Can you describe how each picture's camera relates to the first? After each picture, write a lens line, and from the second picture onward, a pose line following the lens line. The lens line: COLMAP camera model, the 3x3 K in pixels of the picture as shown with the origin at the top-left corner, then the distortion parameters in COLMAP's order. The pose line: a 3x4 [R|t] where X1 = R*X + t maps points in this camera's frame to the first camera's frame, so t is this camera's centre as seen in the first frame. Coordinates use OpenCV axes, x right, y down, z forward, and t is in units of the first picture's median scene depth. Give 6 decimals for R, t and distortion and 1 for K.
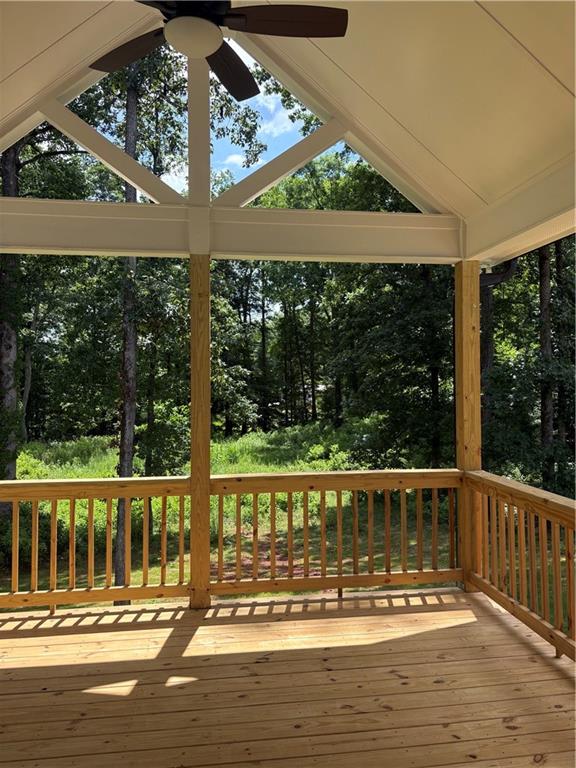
lens RADIAL K [[578.7, 0, 288.0], [0, 578.7, 384.0], [0, 0, 1]] dist [0.002434, 0.000864]
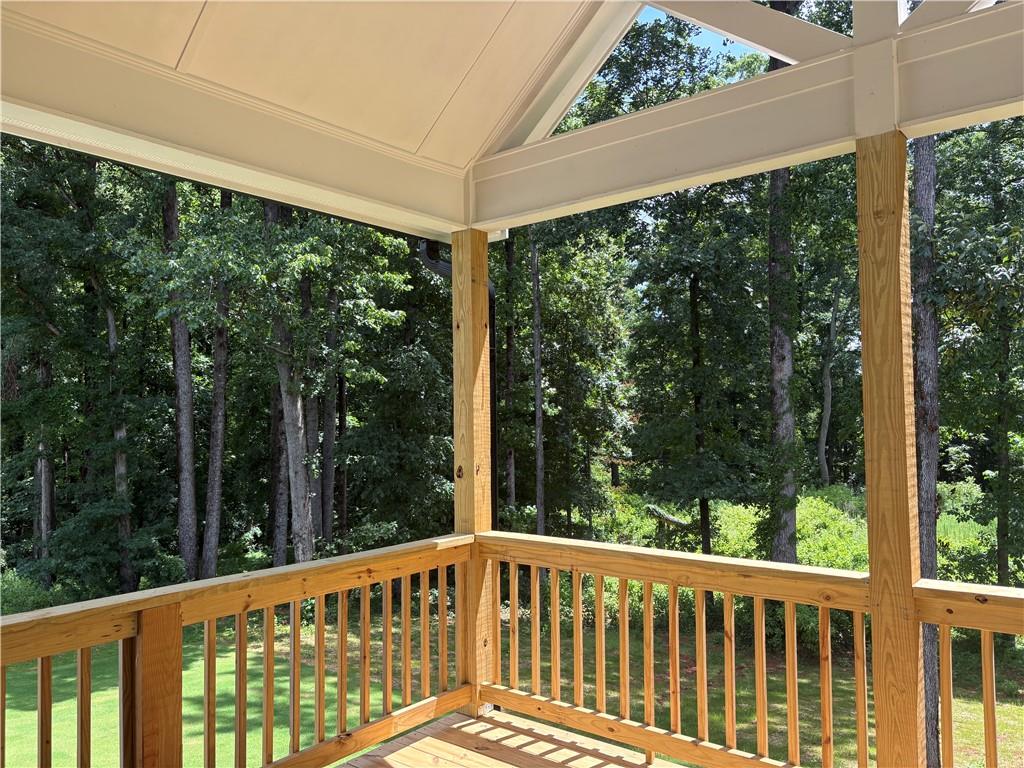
lens RADIAL K [[771.6, 0, 512.0], [0, 771.6, 384.0], [0, 0, 1]] dist [0.002434, 0.000864]
pose [[0.678519, -0.032804, -0.733850, 0.118582], [0.010127, 0.999325, -0.035308, 0.013228], [0.734513, 0.016525, 0.678393, 0.310269]]
